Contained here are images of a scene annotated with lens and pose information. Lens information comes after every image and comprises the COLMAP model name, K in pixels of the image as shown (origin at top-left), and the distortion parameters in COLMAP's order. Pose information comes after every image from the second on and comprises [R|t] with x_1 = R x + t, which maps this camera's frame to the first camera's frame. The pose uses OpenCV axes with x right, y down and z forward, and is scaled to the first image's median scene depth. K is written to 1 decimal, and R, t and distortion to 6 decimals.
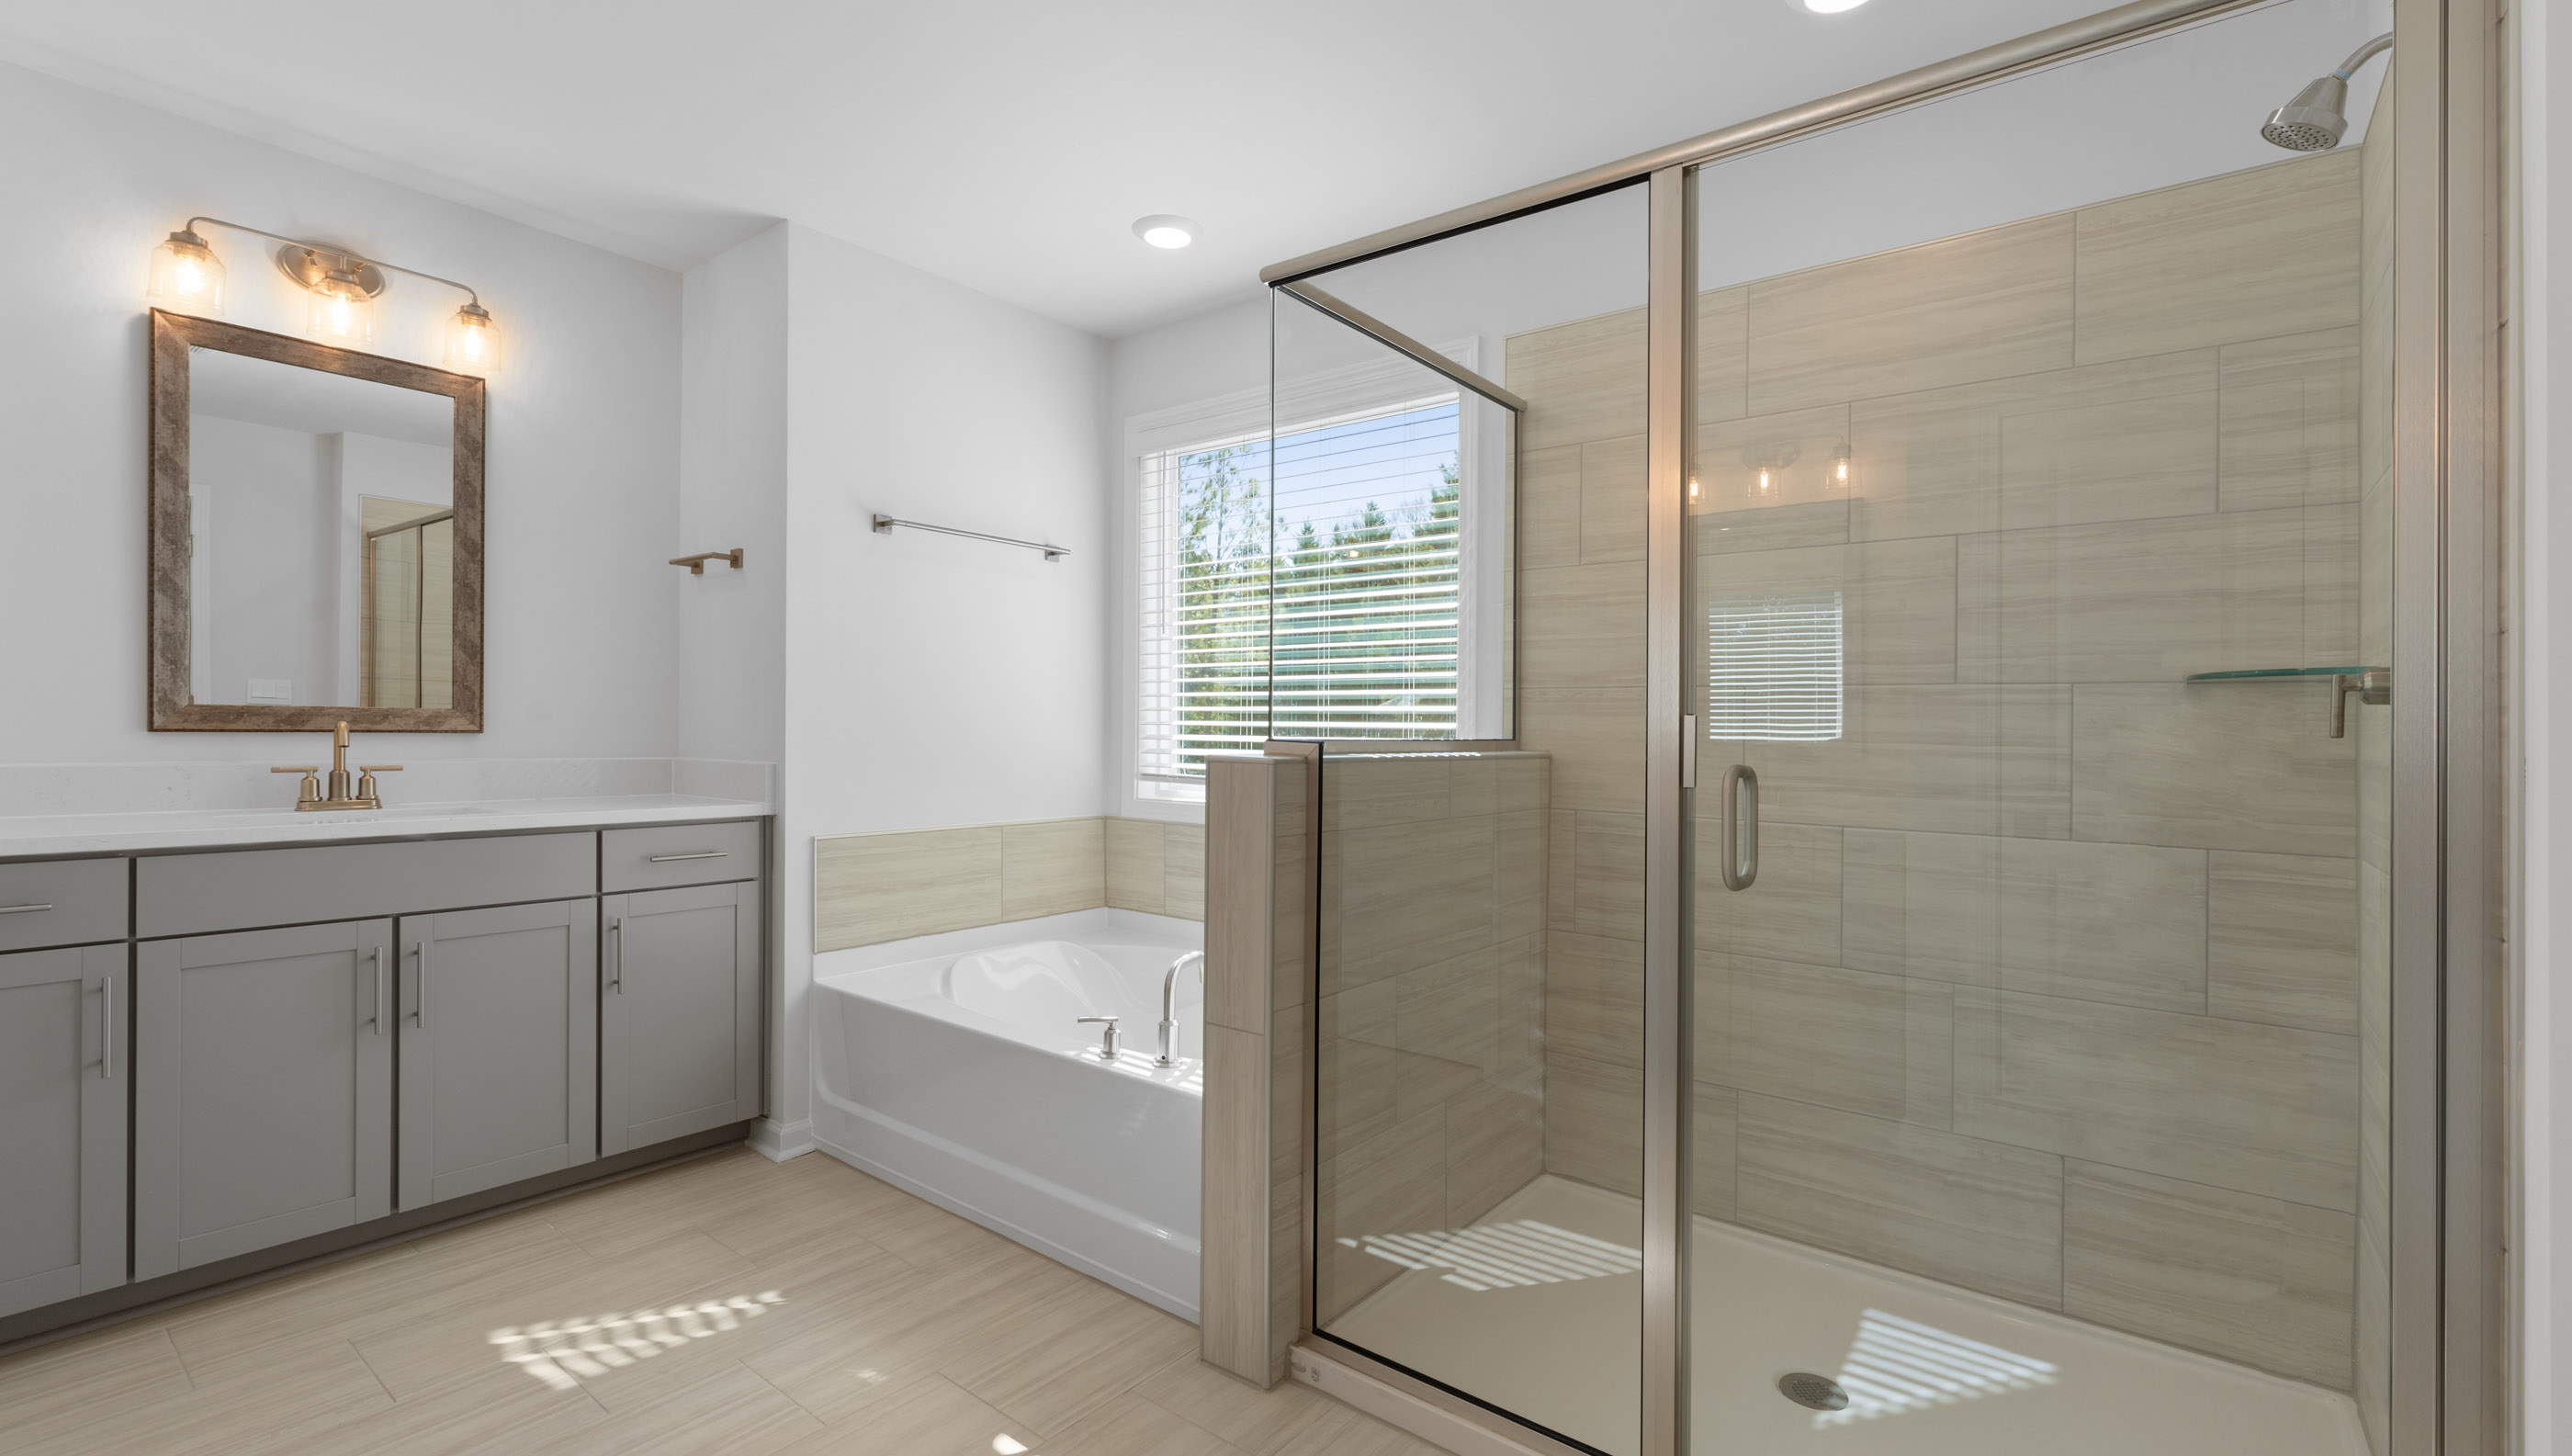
lens RADIAL K [[1121.1, 0, 1299.4], [0, 1121.1, 731.0], [0, 0, 1]] dist [-0.006520, -0.000496]
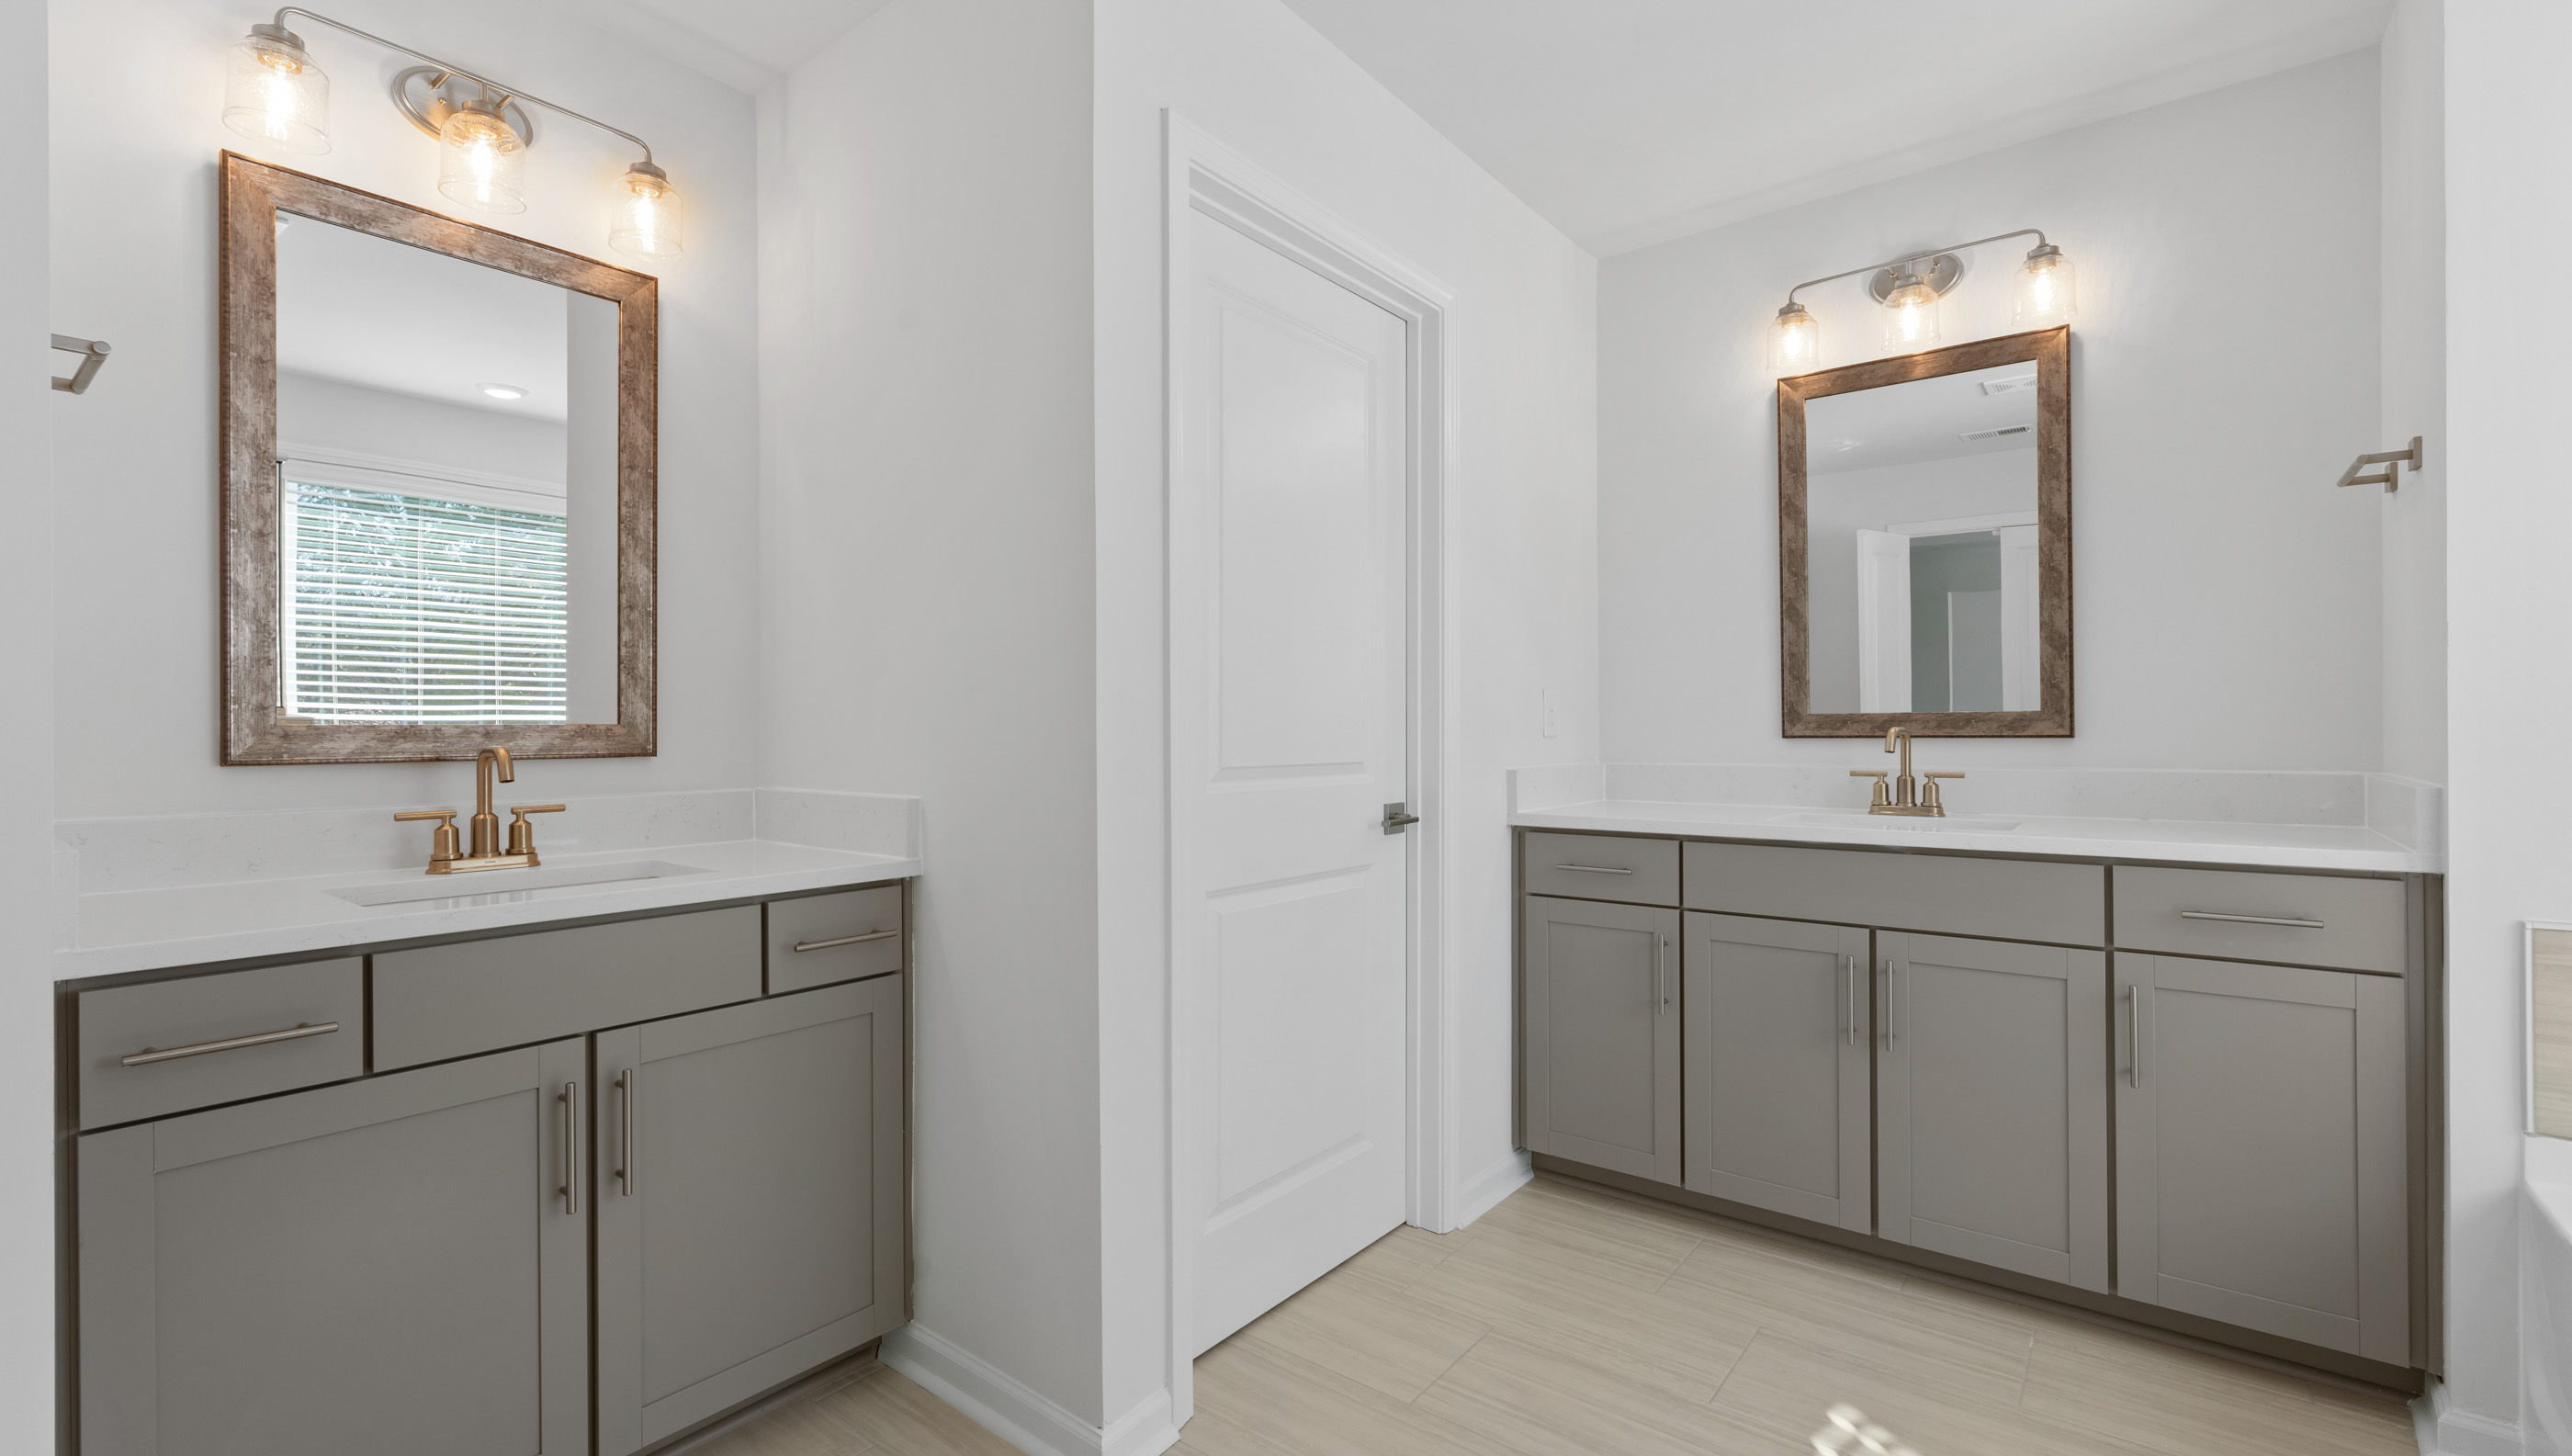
lens RADIAL K [[1121.1, 0, 1297.8], [0, 1121.1, 734.5], [0, 0, 1]] dist [-0.006520, -0.000496]
pose [[-0.021746, -0.005382, -0.999749, 0.152691], [0.005306, 0.999971, -0.005498, 0.000790], [0.999749, -0.005424, -0.021717, 0.471894]]
